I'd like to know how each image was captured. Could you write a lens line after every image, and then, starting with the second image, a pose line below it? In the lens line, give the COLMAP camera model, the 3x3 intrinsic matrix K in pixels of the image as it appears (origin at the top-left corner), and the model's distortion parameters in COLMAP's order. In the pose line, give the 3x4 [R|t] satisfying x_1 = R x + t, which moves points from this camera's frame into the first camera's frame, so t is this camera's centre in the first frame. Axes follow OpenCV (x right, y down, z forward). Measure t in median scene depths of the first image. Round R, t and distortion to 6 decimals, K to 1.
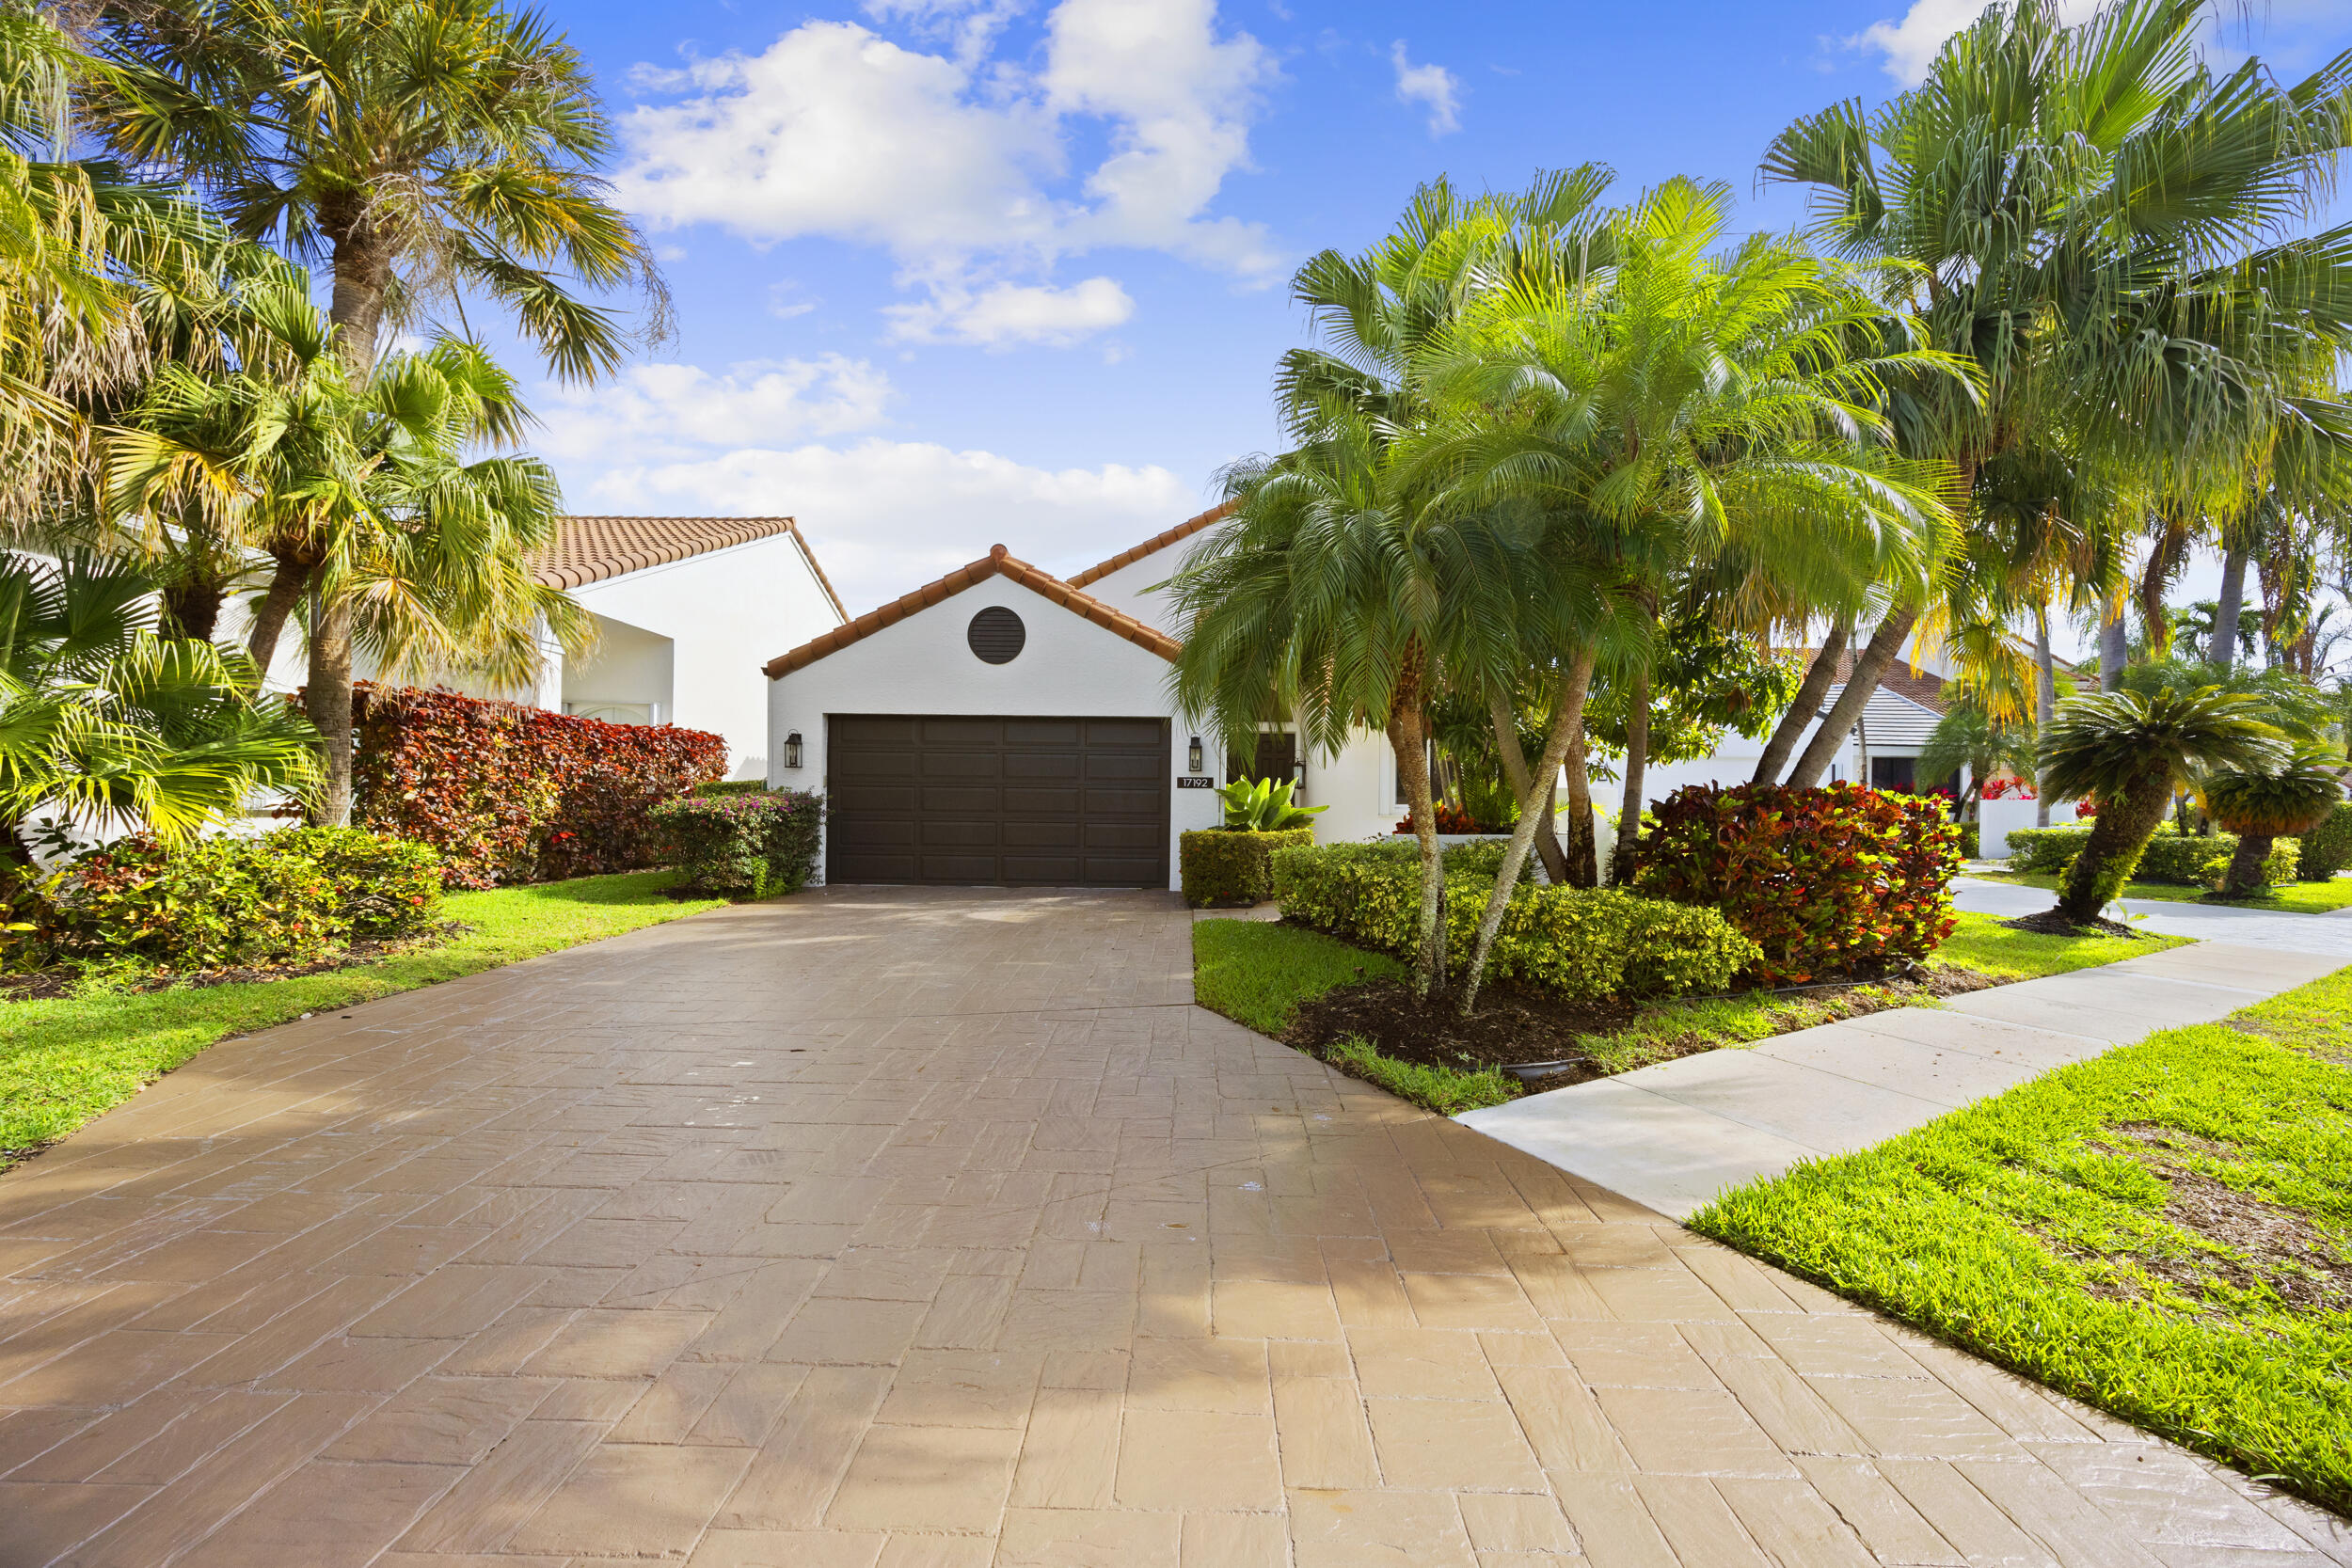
lens RADIAL K [[927.6, 0, 1147.9], [0, 927.6, 816.8], [0, 0, 1]] dist [-0.001507, -0.000096]
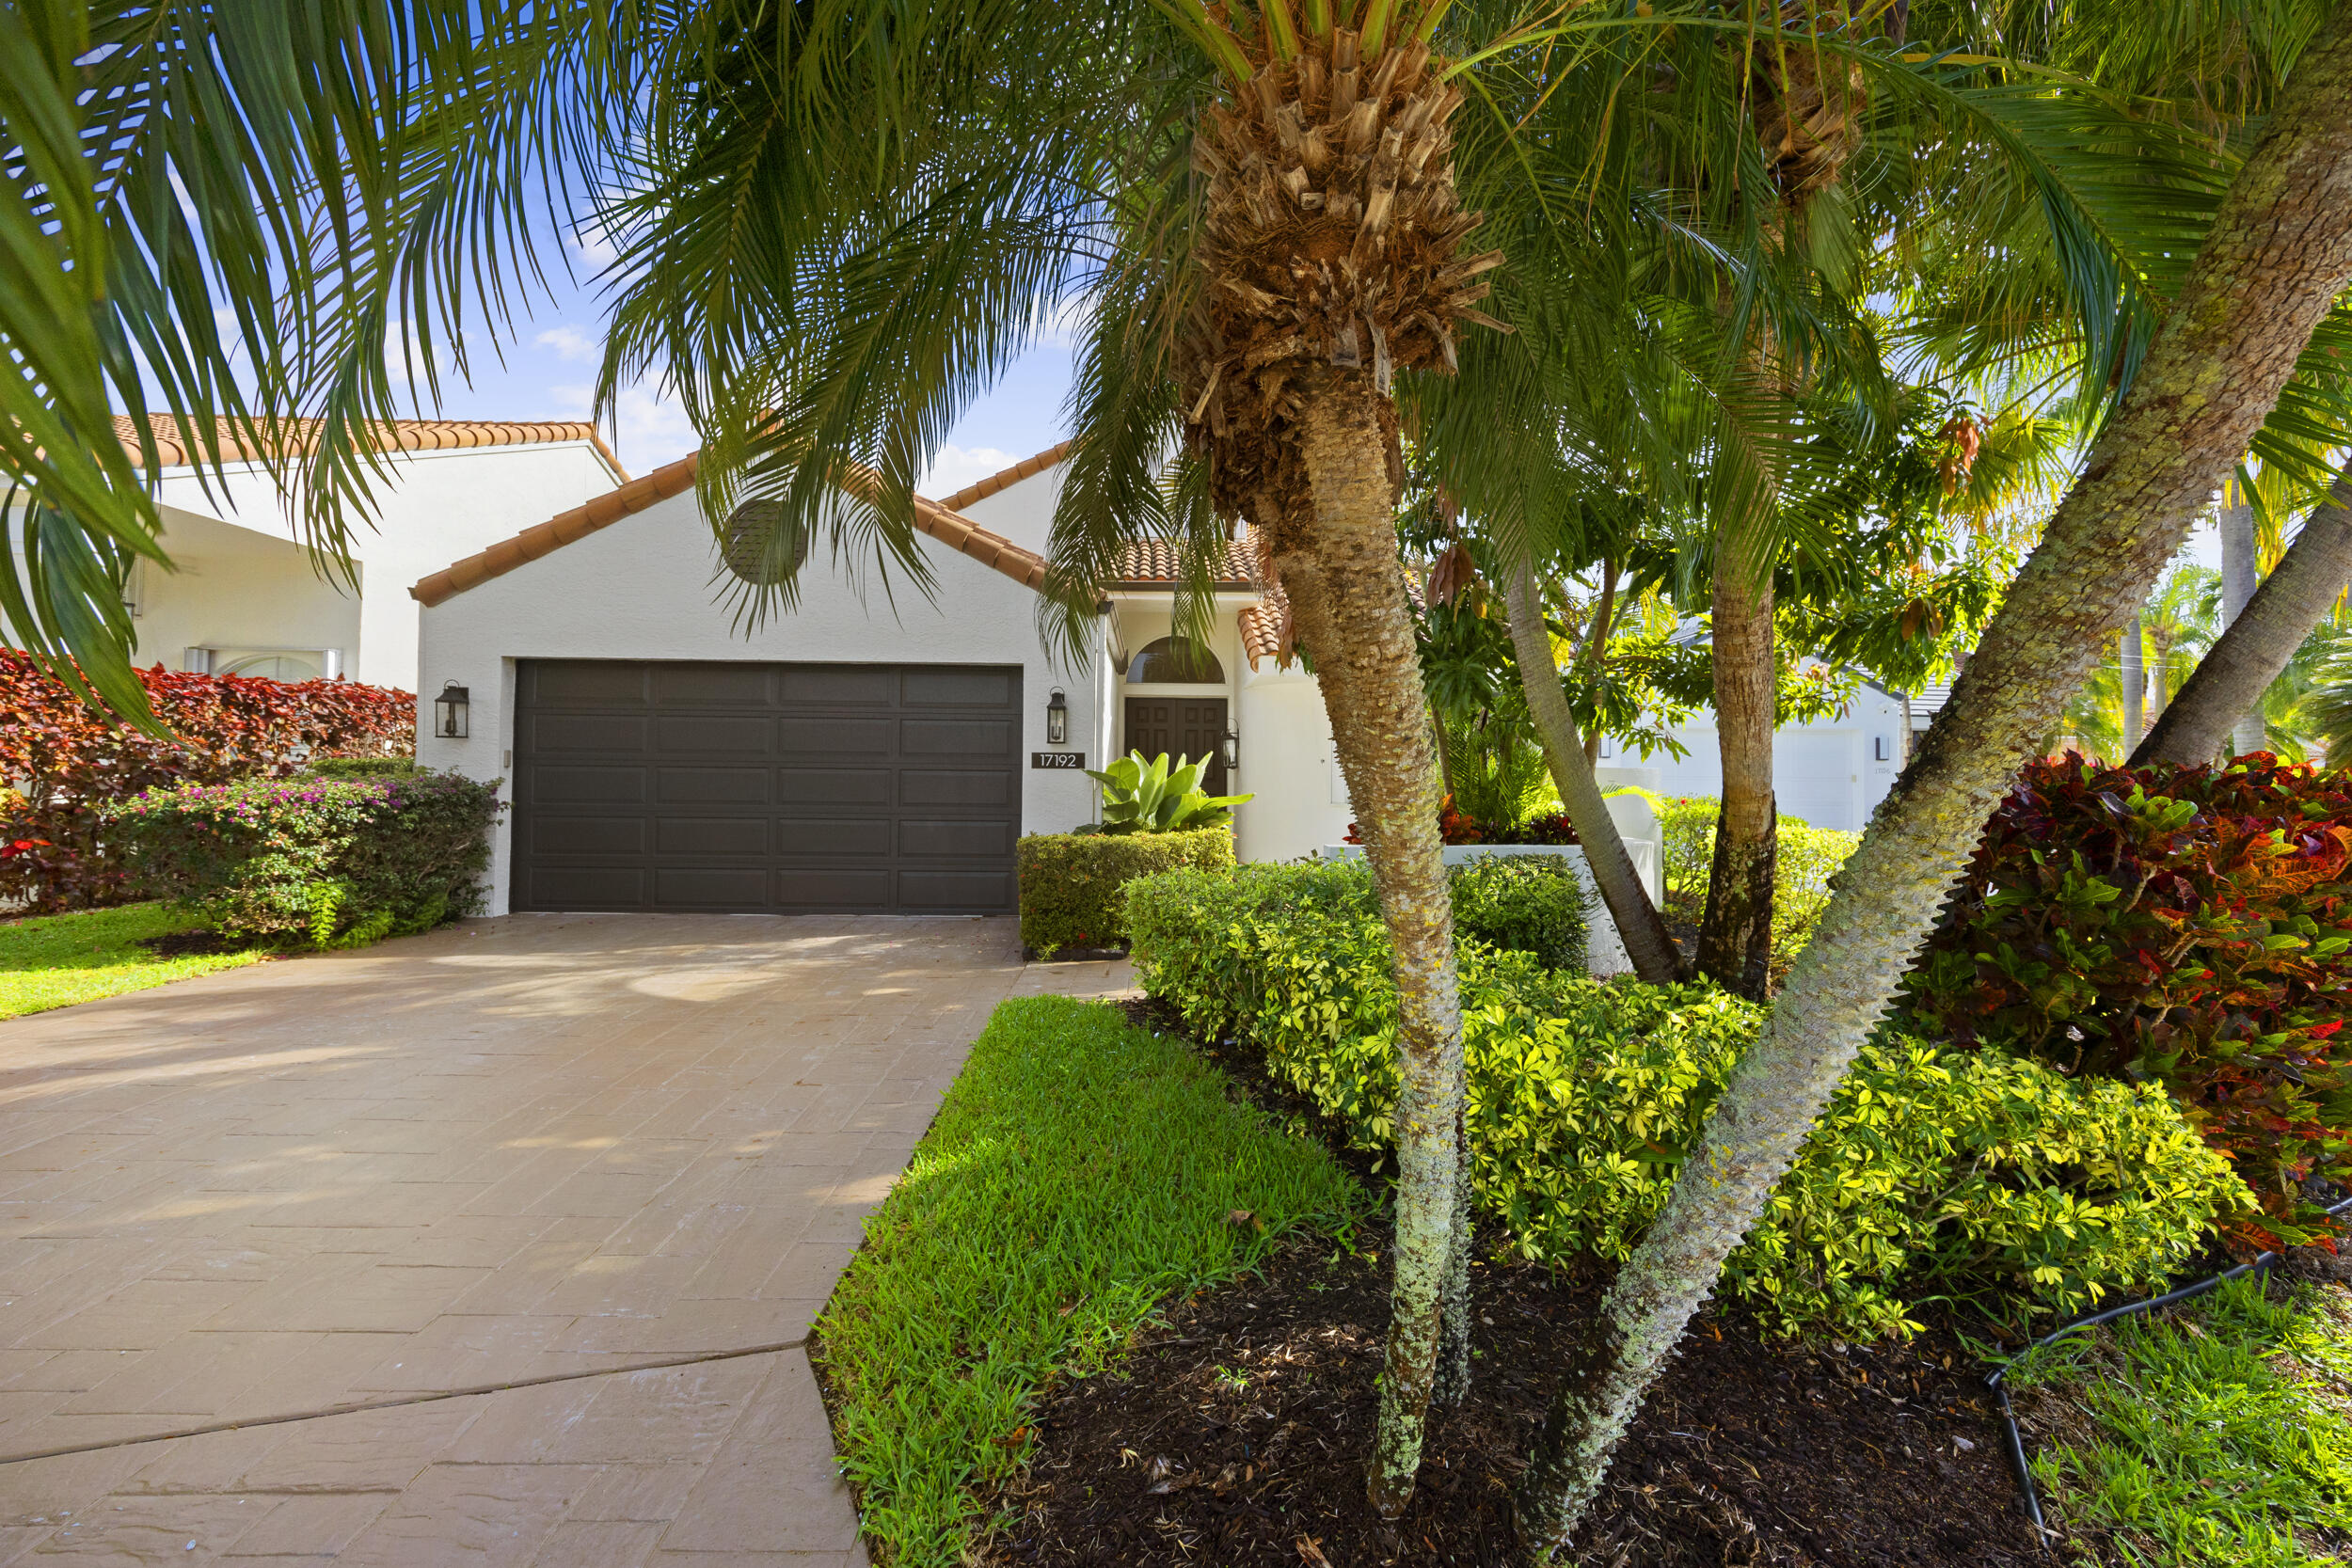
lens RADIAL K [[901.8, 0, 1182.9], [0, 901.8, 765.1], [0, 0, 1]] dist [-0.002280, -0.000245]
pose [[0.997889, -0.000270, 0.064938, 0.103061], [0.002468, 0.999426, -0.033777, -0.011486], [-0.064892, 0.033866, 0.997317, 0.352650]]
